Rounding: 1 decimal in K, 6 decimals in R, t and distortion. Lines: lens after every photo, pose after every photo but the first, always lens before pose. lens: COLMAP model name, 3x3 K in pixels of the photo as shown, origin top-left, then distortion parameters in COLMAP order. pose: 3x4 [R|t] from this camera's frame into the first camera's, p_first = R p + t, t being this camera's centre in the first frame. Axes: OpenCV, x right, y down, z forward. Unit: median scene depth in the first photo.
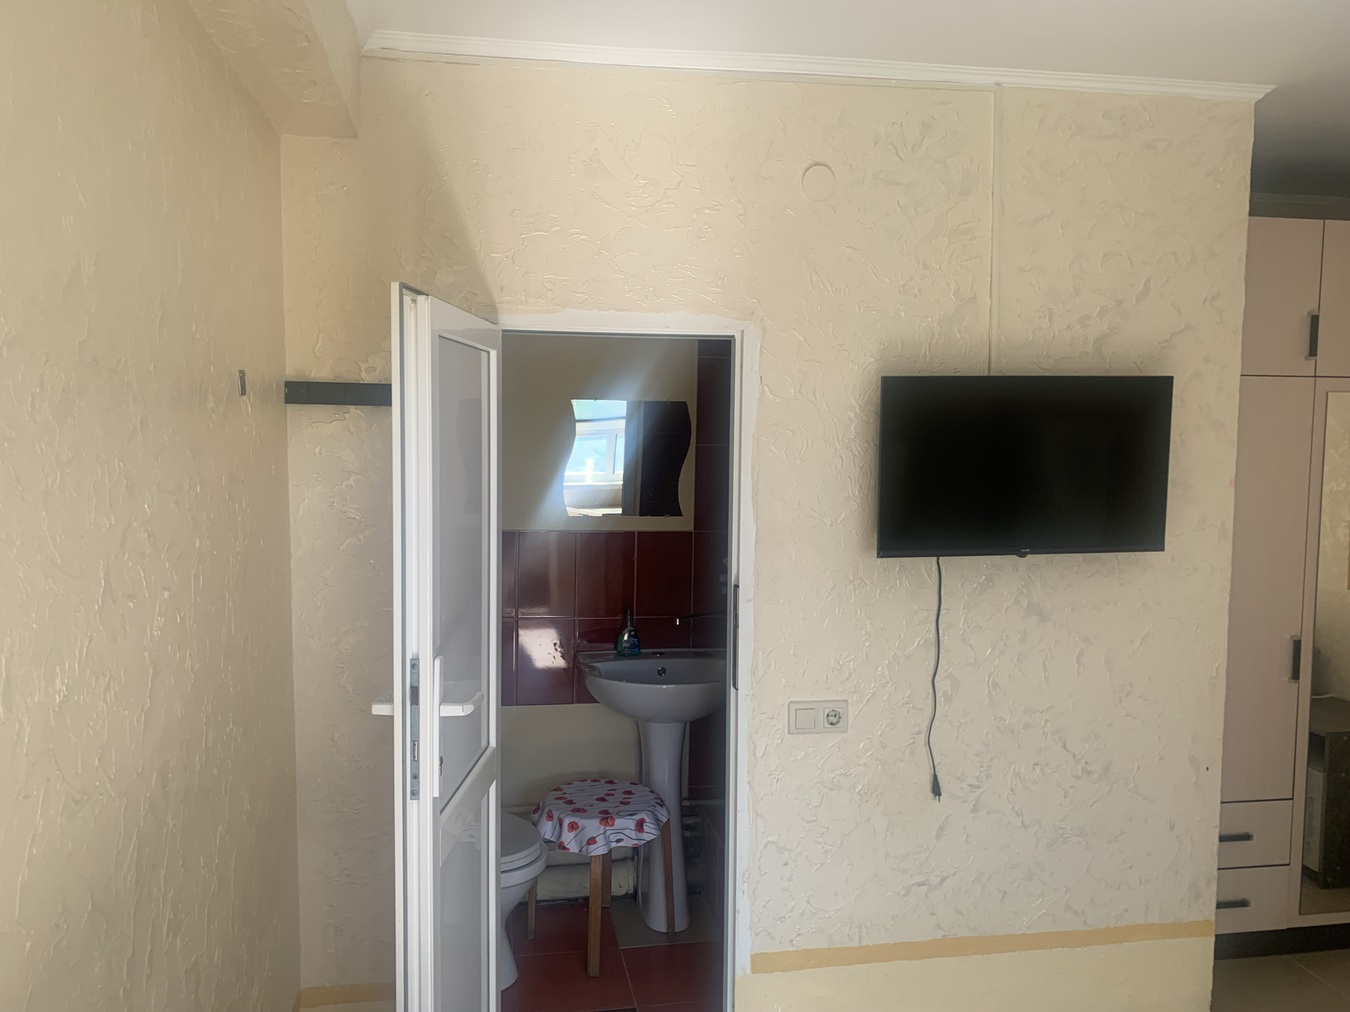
lens RADIAL K [[1040.9, 0, 648.1], [0, 1040.9, 502.2], [0, 0, 1]] dist [0.043368, -0.048043]
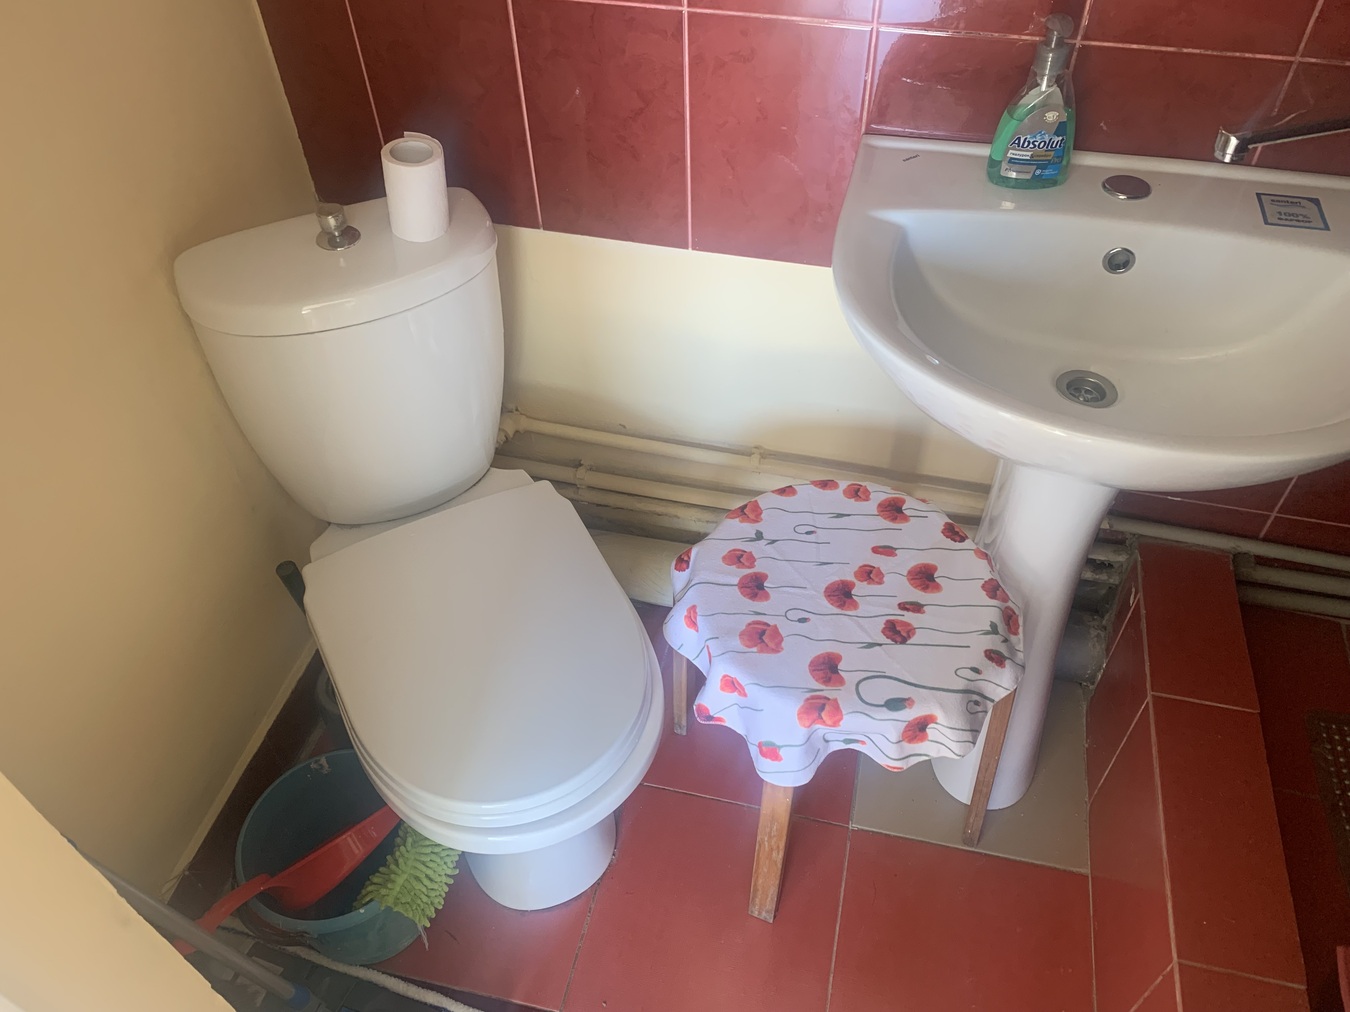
lens RADIAL K [[1040.9, 0, 677.3], [0, 1040.9, 499.4], [0, 0, 1]] dist [0.043368, -0.048043]
pose [[0.920897, 0.255497, -0.294398, 0.001976], [0.012198, 0.735984, 0.676889, 0.008988], [0.389615, -0.626936, 0.674649, 0.750637]]
